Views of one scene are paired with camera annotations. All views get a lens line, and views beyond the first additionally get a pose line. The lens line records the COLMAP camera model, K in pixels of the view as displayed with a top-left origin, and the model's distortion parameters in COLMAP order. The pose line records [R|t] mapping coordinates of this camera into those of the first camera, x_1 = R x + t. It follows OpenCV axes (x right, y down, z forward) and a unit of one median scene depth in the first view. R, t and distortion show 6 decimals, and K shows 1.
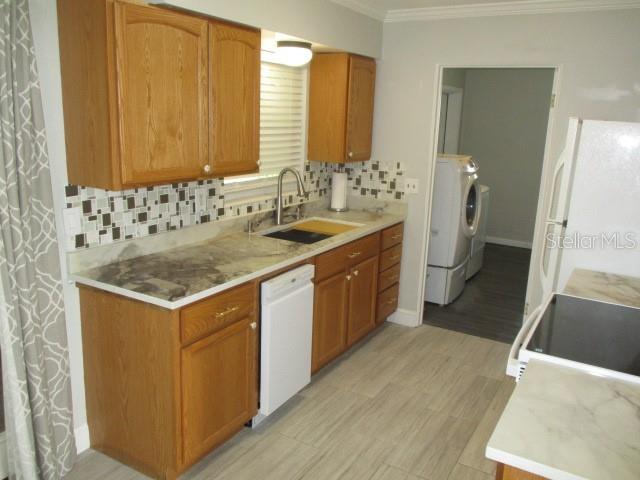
lens RADIAL K [[541.0, 0, 322.6], [0, 541.0, 237.8], [0, 0, 1]] dist [-0.034895, 0.033593]
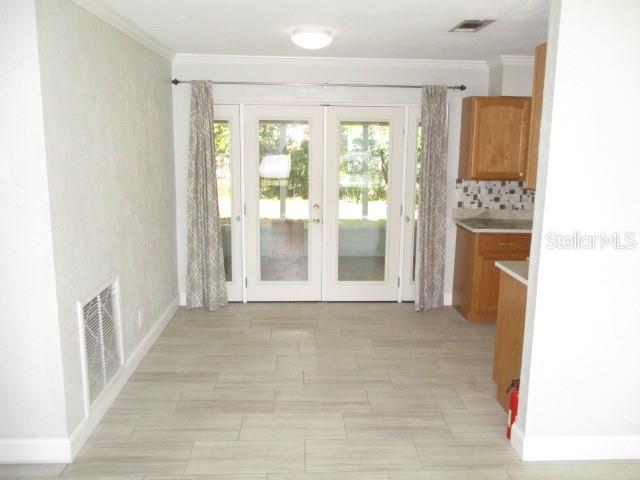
lens RADIAL K [[541.0, 0, 319.6], [0, 541.0, 240.2], [0, 0, 1]] dist [-0.034895, 0.033593]
pose [[0.561939, 0.124169, -0.817806, 1.001237], [-0.178682, 0.983548, 0.026556, 0.184883], [0.807649, 0.131204, 0.574881, -0.678360]]
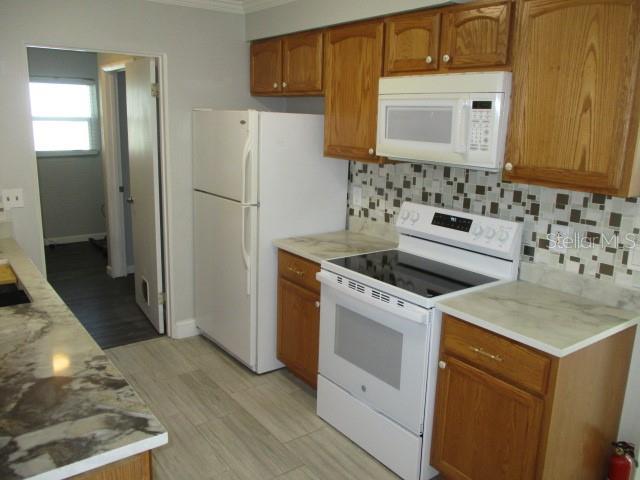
lens RADIAL K [[541.0, 0, 320.4], [0, 541.0, 240.9], [0, 0, 1]] dist [-0.034895, 0.033593]
pose [[0.400846, -0.236092, 0.885202, -0.588672], [0.192427, 0.966368, 0.170603, -0.138376], [-0.895709, 0.101952, 0.432795, 0.461735]]
